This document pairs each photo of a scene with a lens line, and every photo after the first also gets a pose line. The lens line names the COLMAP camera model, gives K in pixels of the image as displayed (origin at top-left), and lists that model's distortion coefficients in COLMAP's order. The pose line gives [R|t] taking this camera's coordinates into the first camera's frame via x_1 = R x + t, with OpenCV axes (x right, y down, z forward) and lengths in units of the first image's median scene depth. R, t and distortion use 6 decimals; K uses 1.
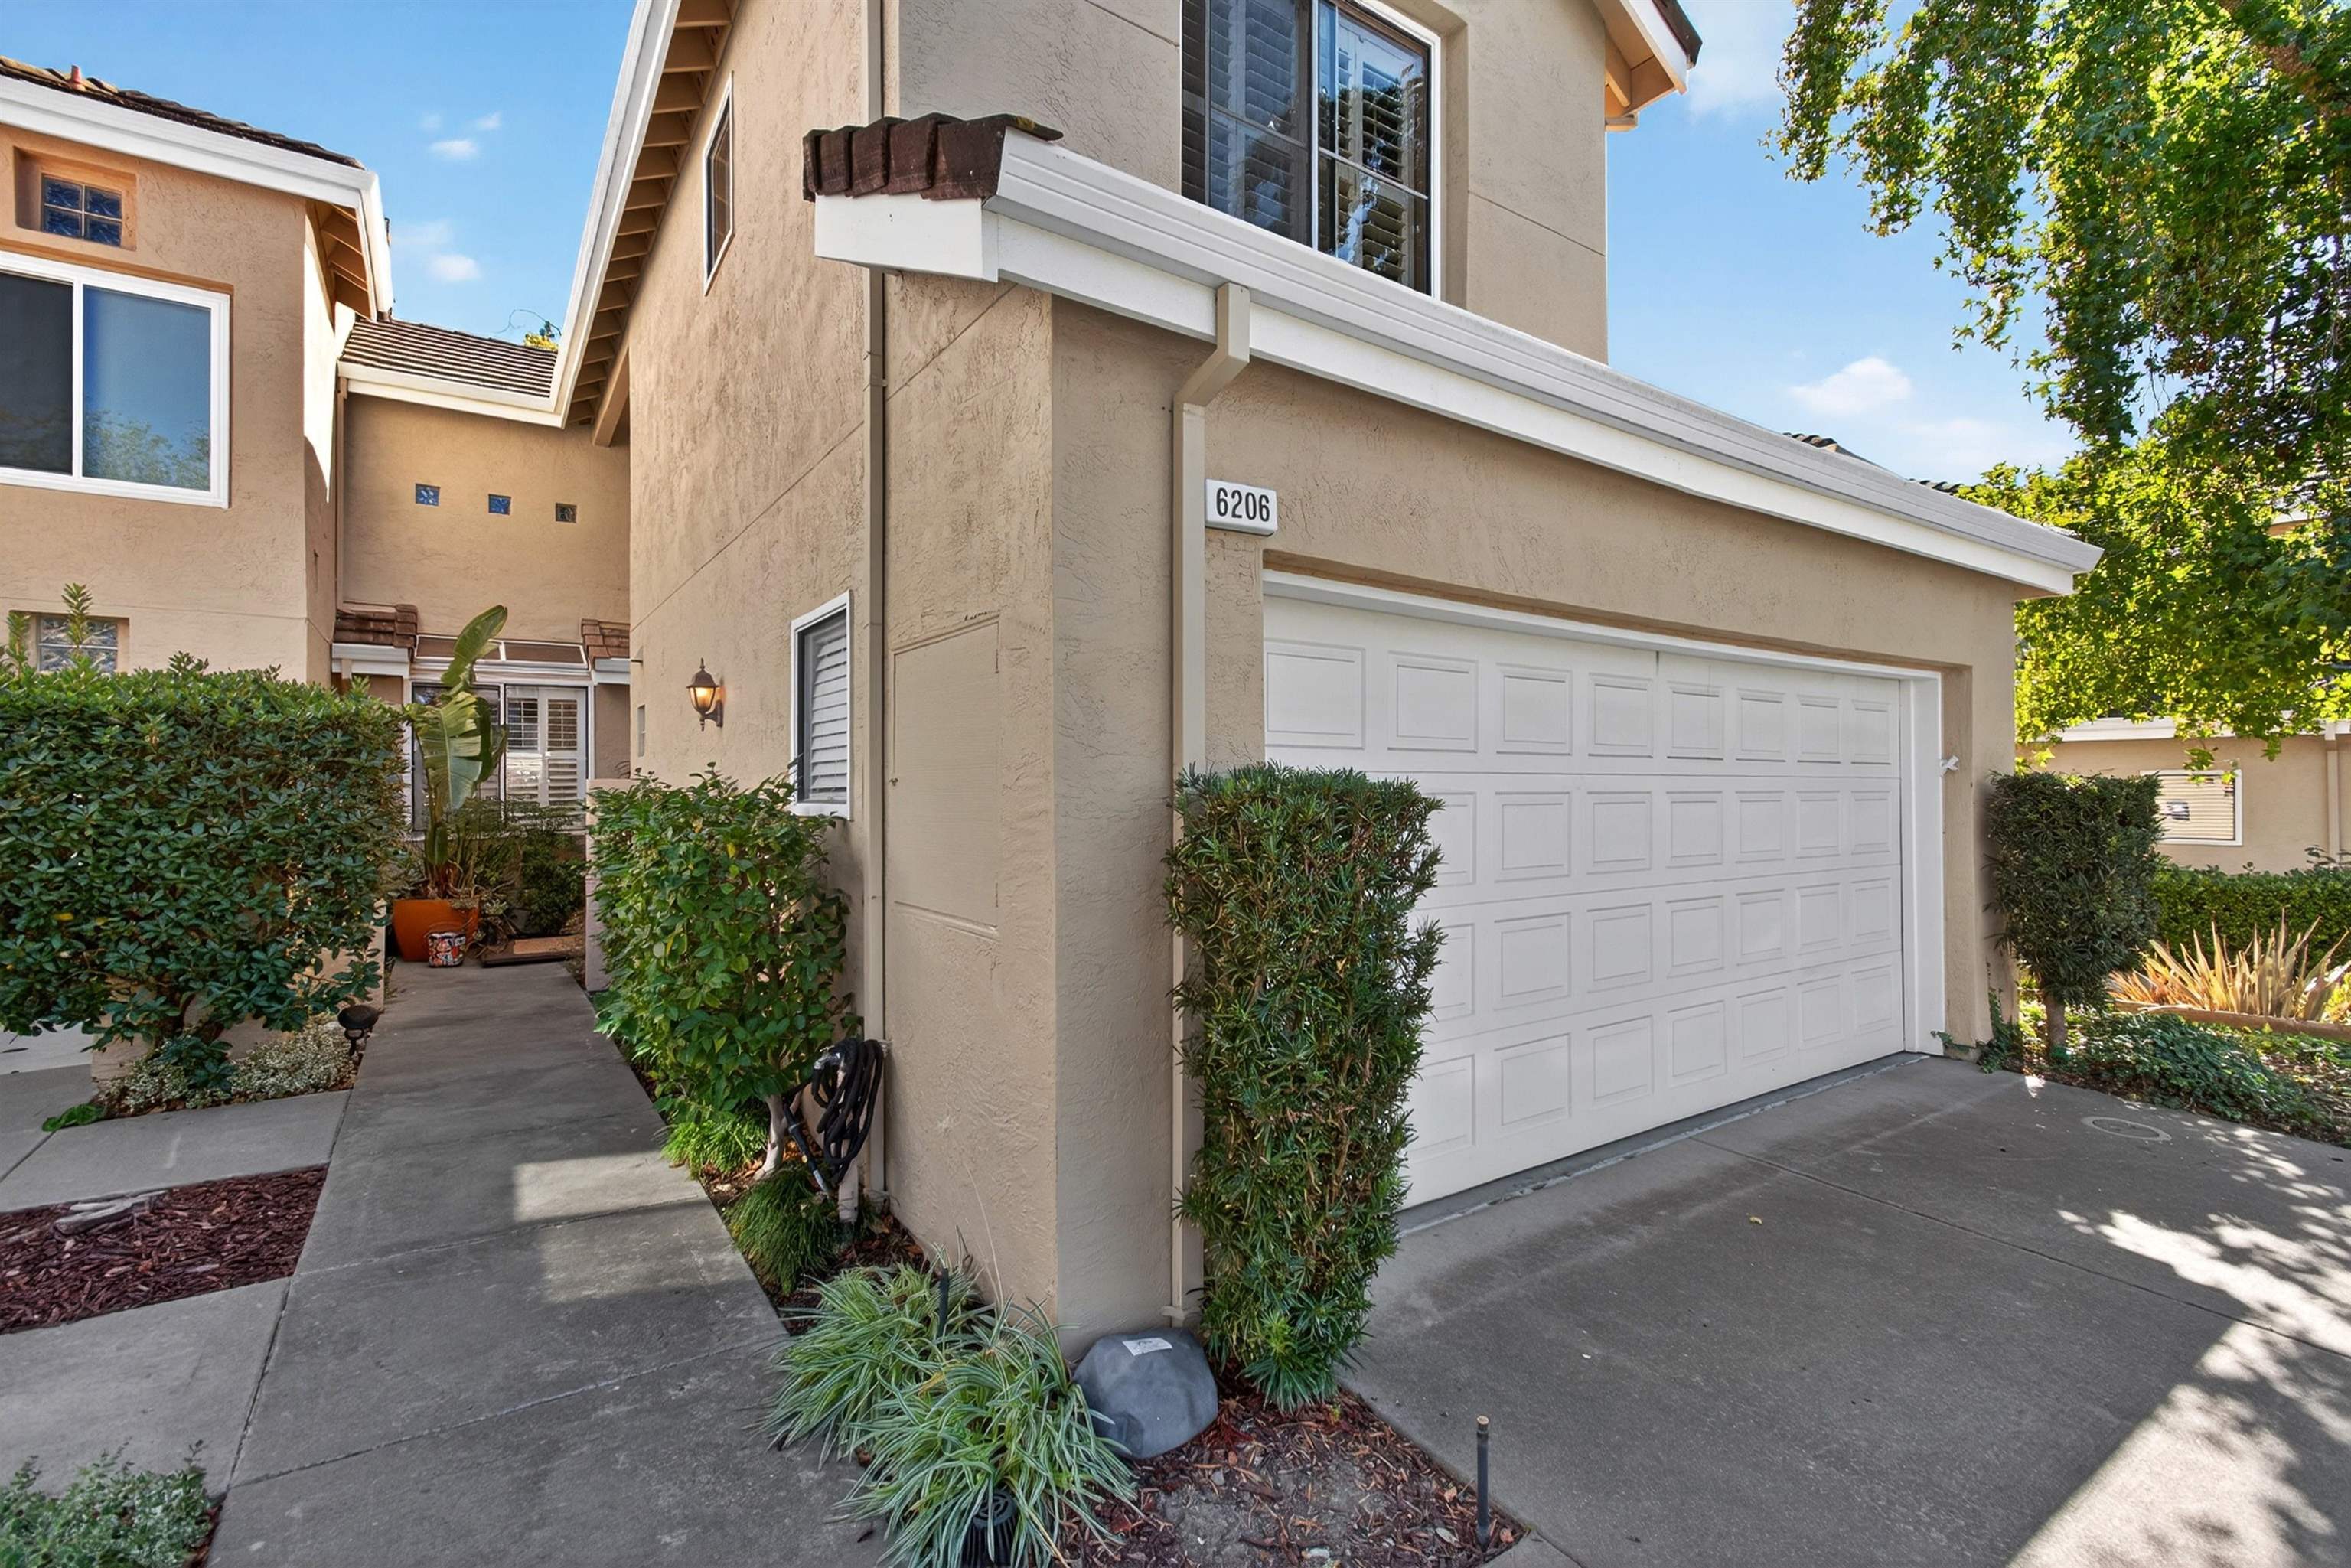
lens RADIAL K [[1068.5, 0, 1188.4], [0, 1068.5, 784.2], [0, 0, 1]] dist [0.009167, -0.000500]
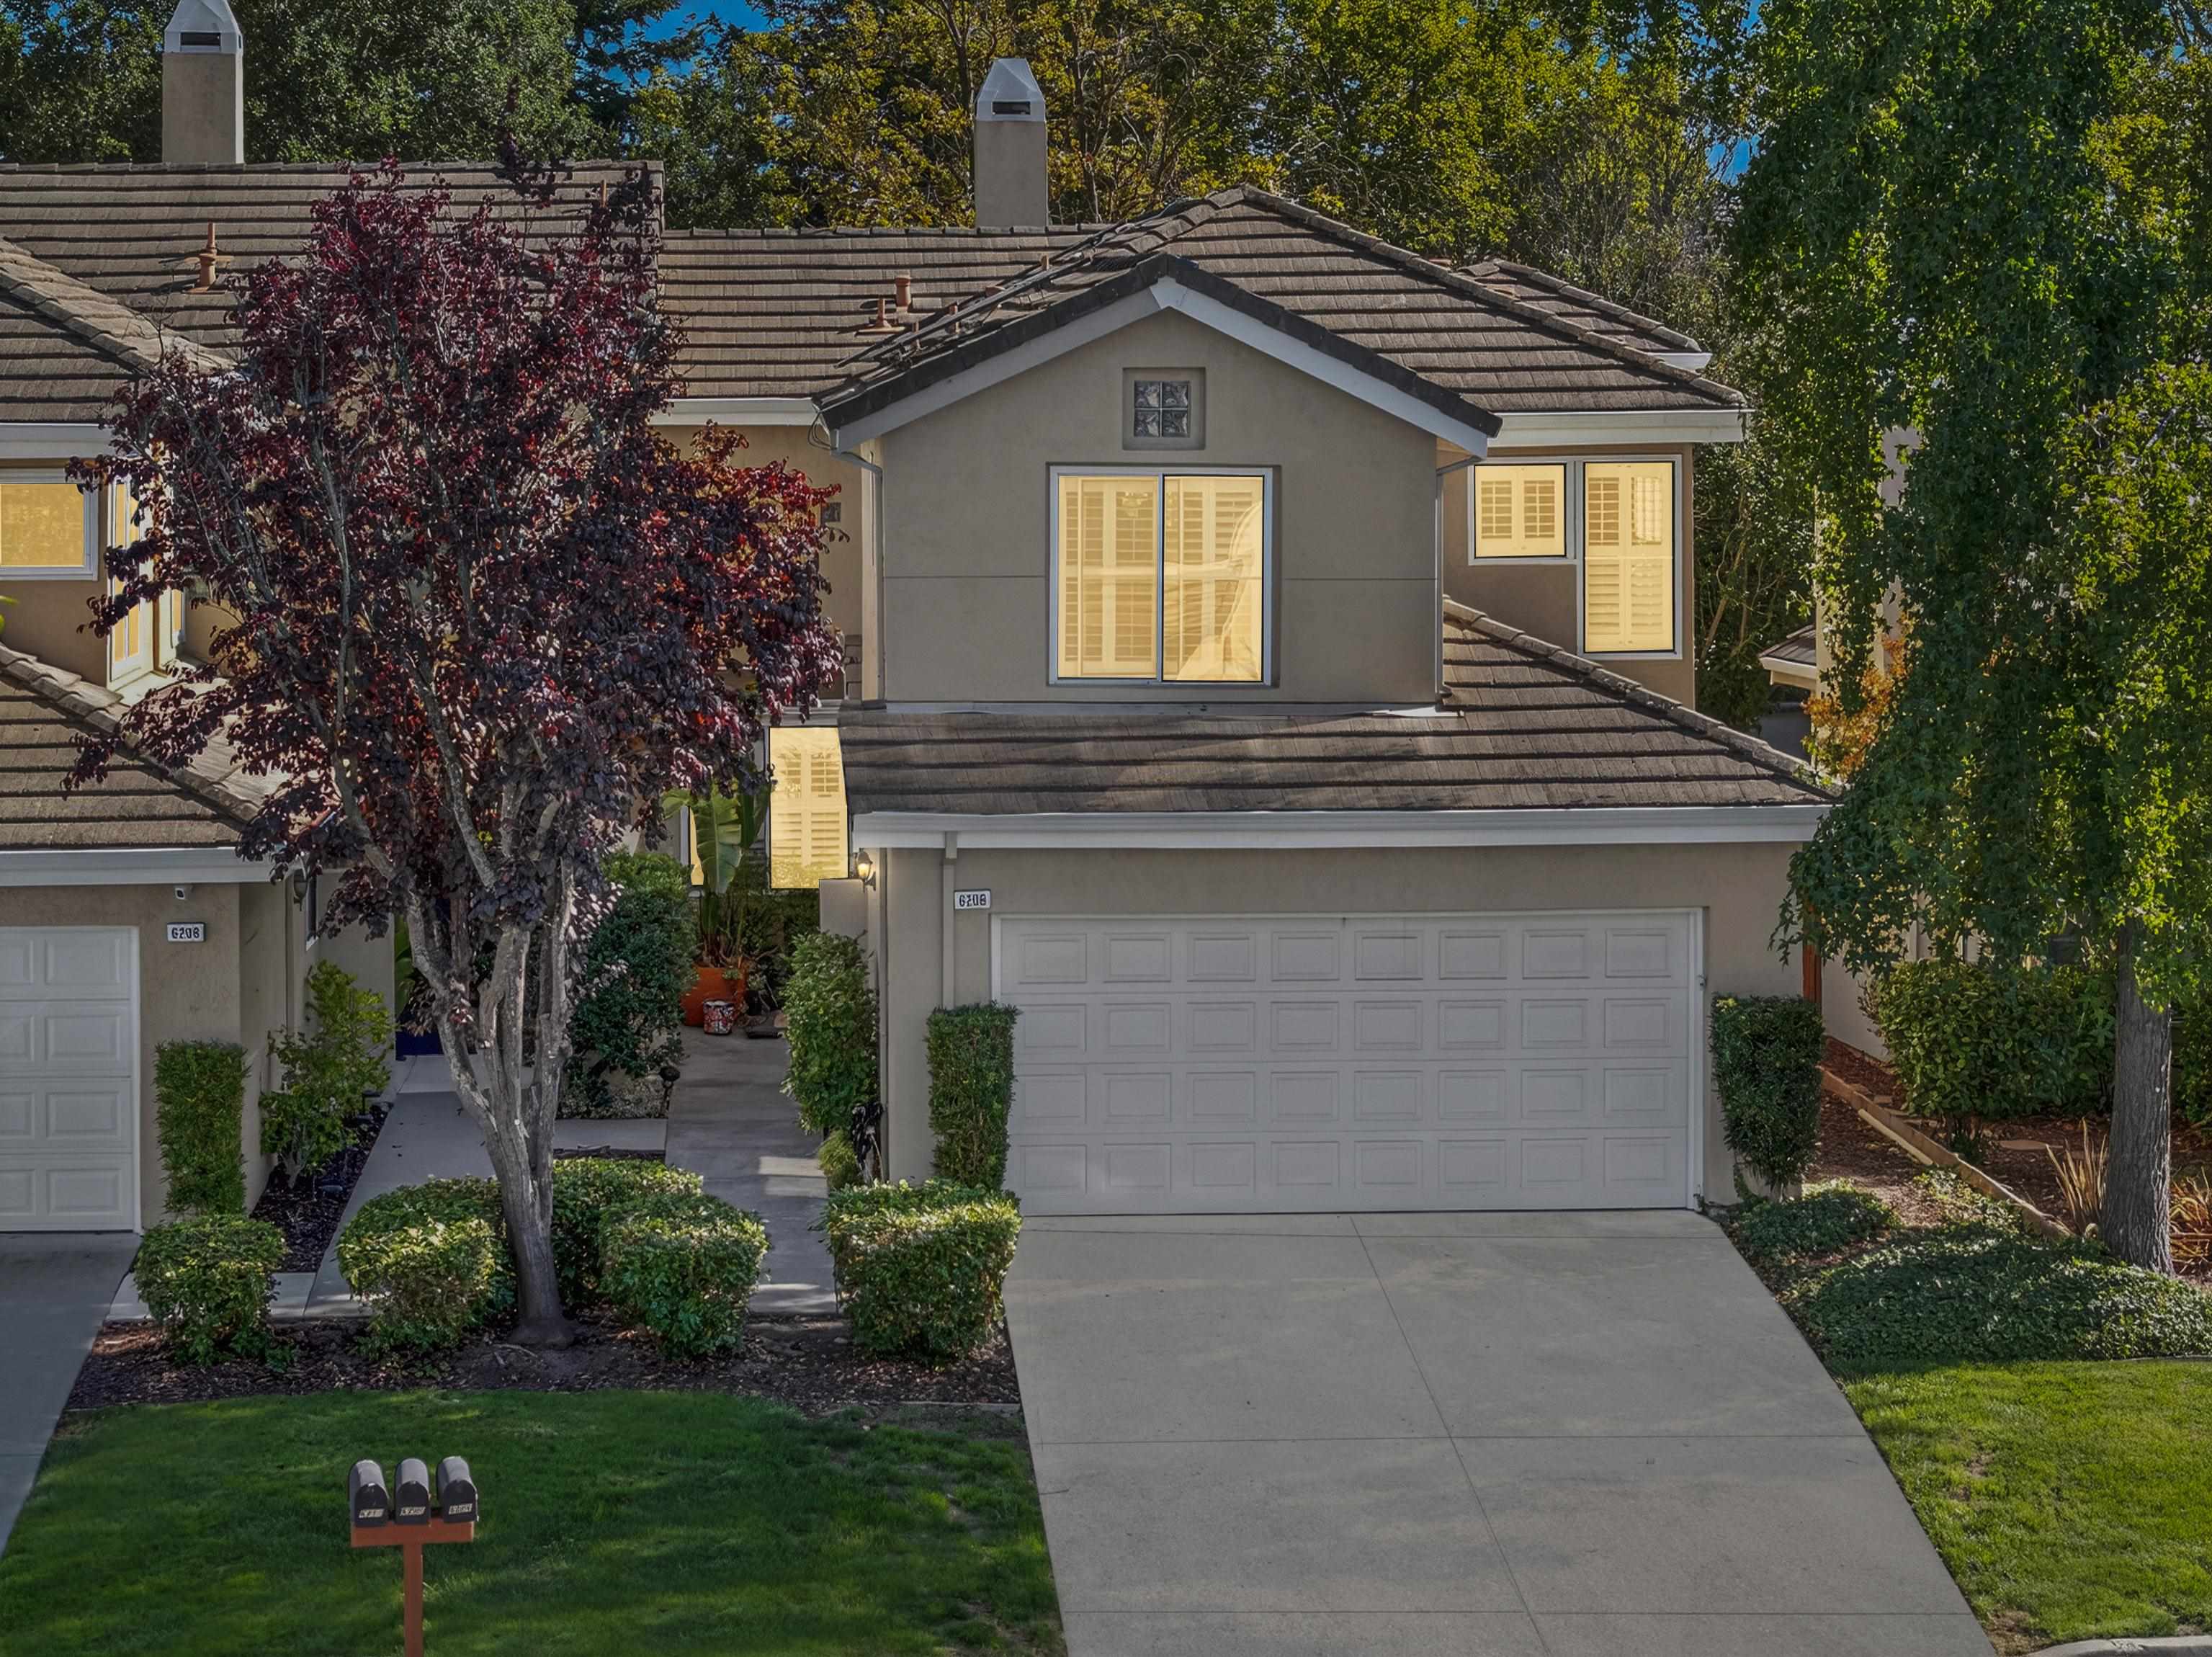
lens RADIAL K [[5171.0, 0, 1108.9], [0, 5171.0, 818.7], [0, 0, 1]] dist [0.053947, 0.000000]
pose [[0.861971, 0.060465, -0.503339, 3.169164], [-0.001127, 0.993088, 0.117367, -0.926045], [0.506956, -0.100599, 0.856081, -4.548130]]
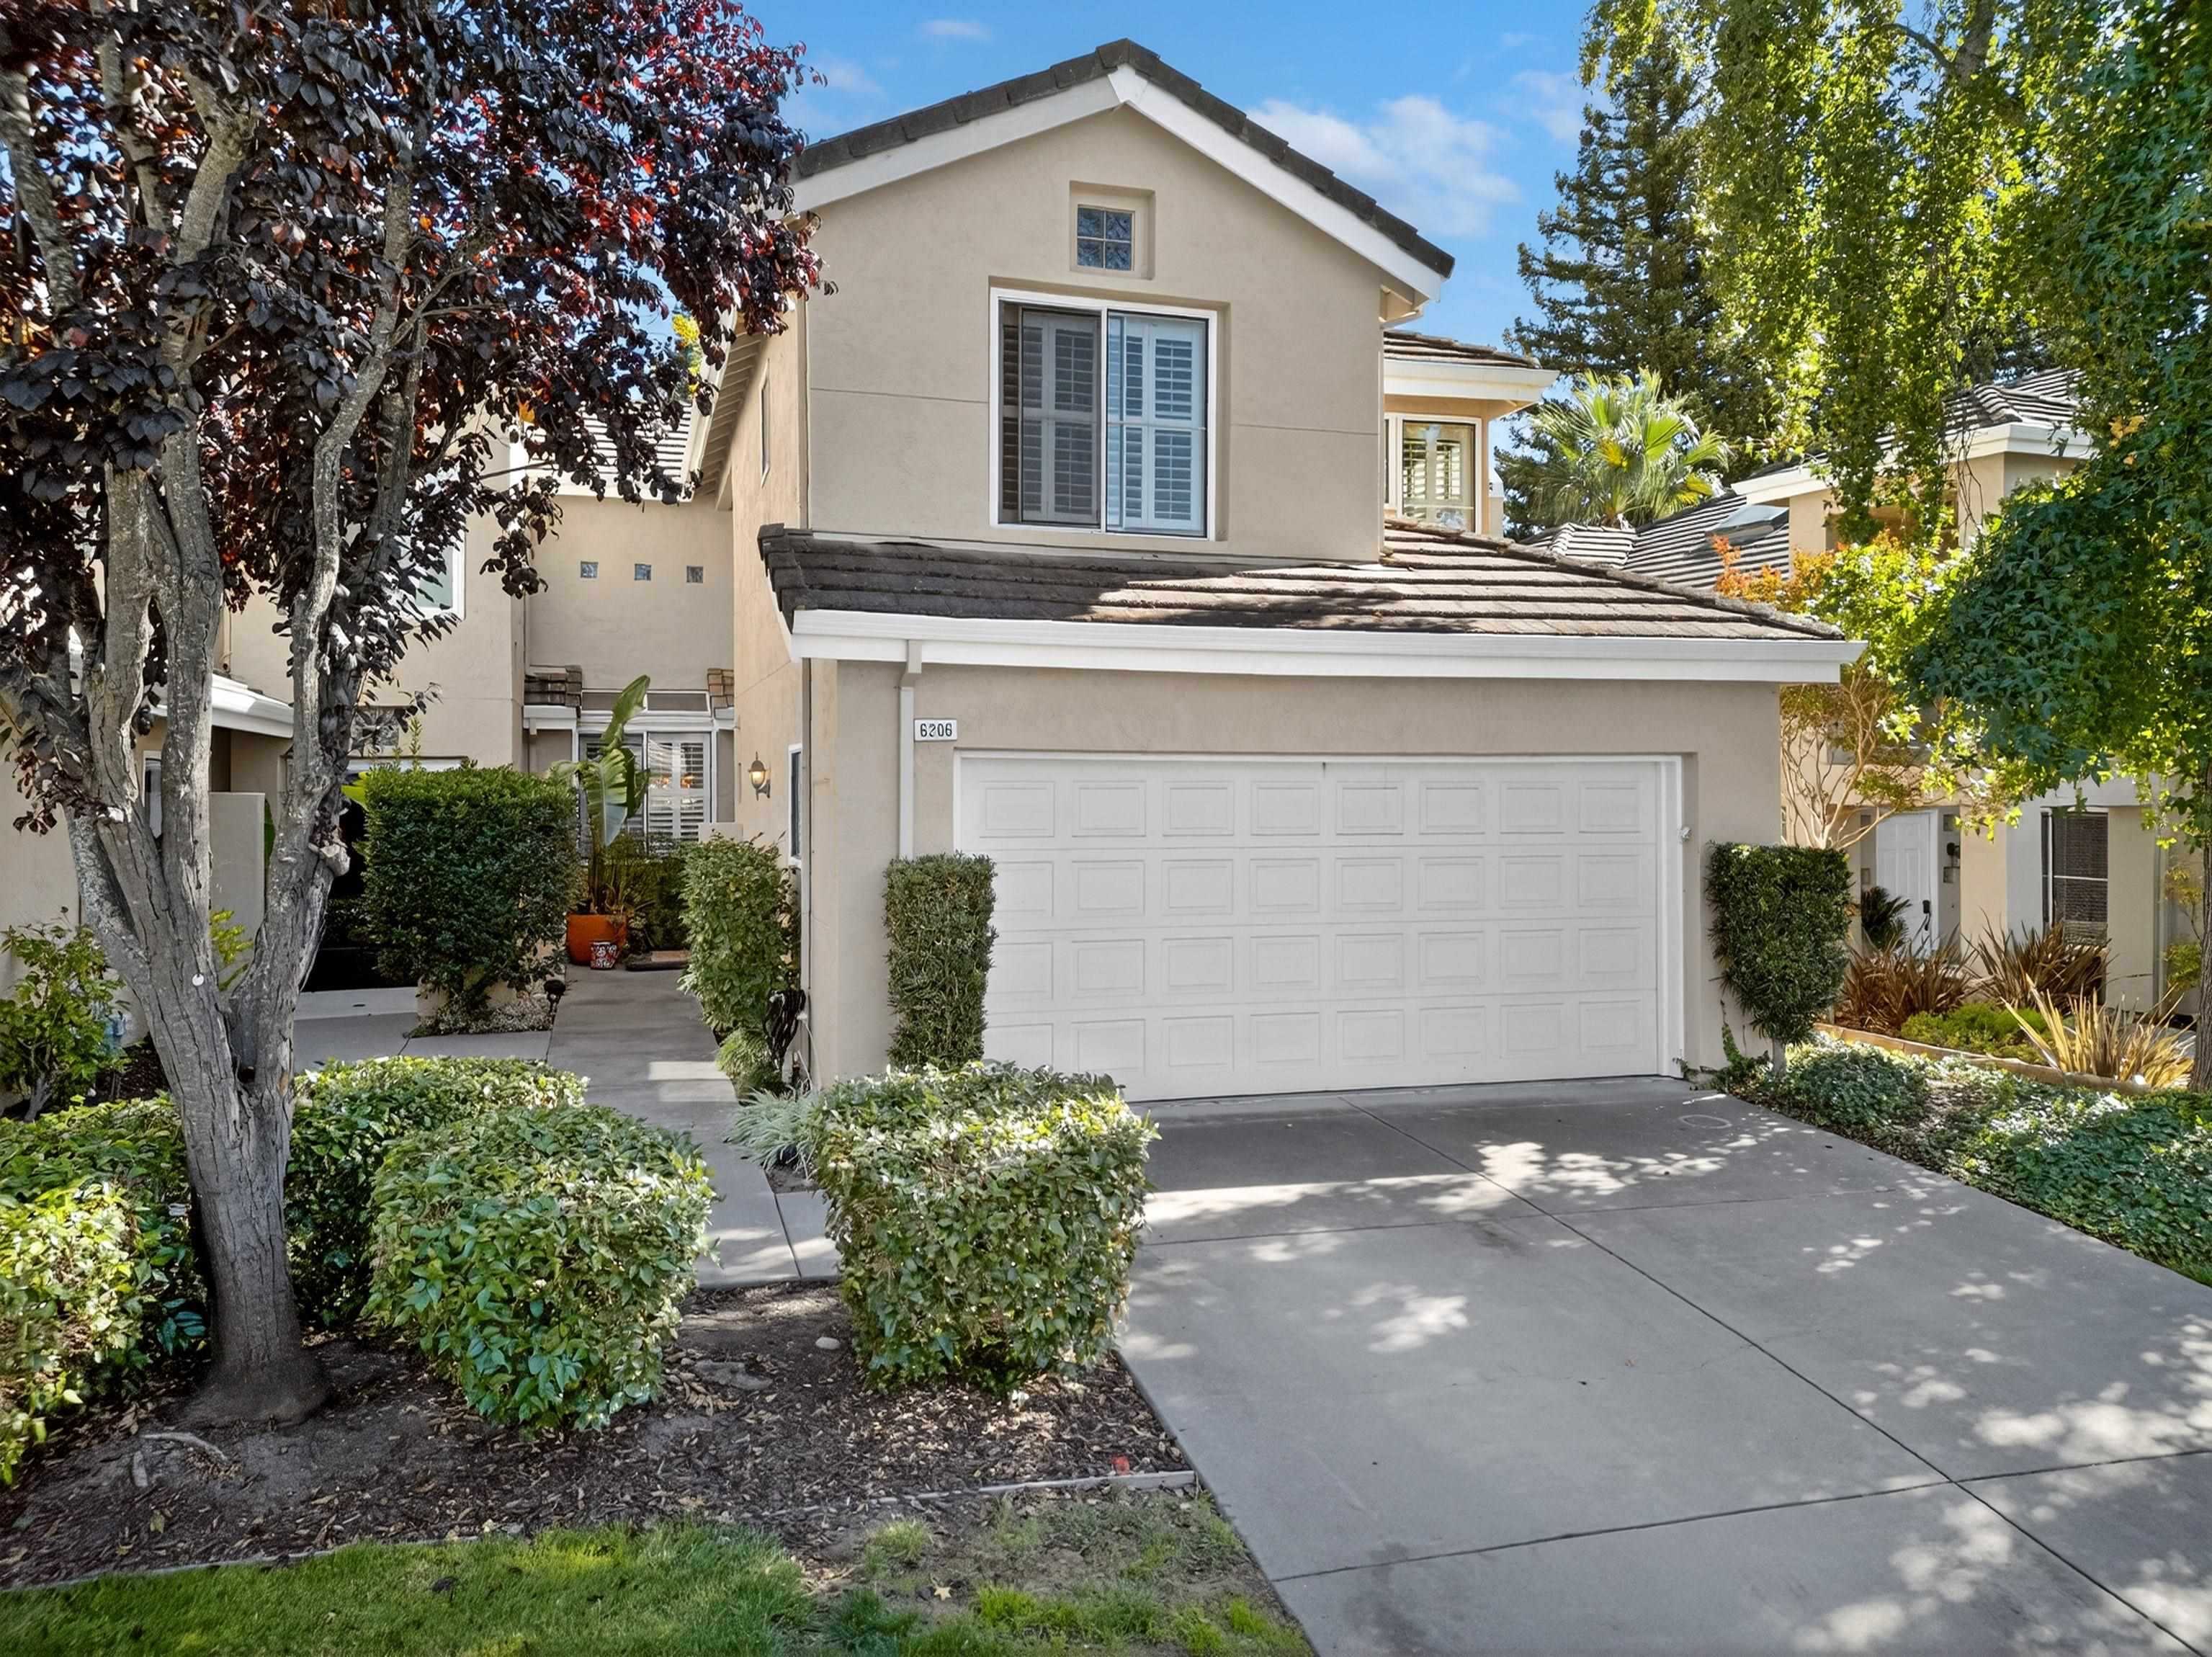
lens RADIAL K [[1645.9, 0, 1119.7], [0, 1645.9, 786.2], [0, 0, 1]] dist [0.059647, -0.034810]
pose [[0.955171, 0.005297, -0.296007, 0.658929], [-0.003216, 0.999967, 0.007516, -0.085831], [0.296036, -0.006227, 0.955156, -0.964074]]
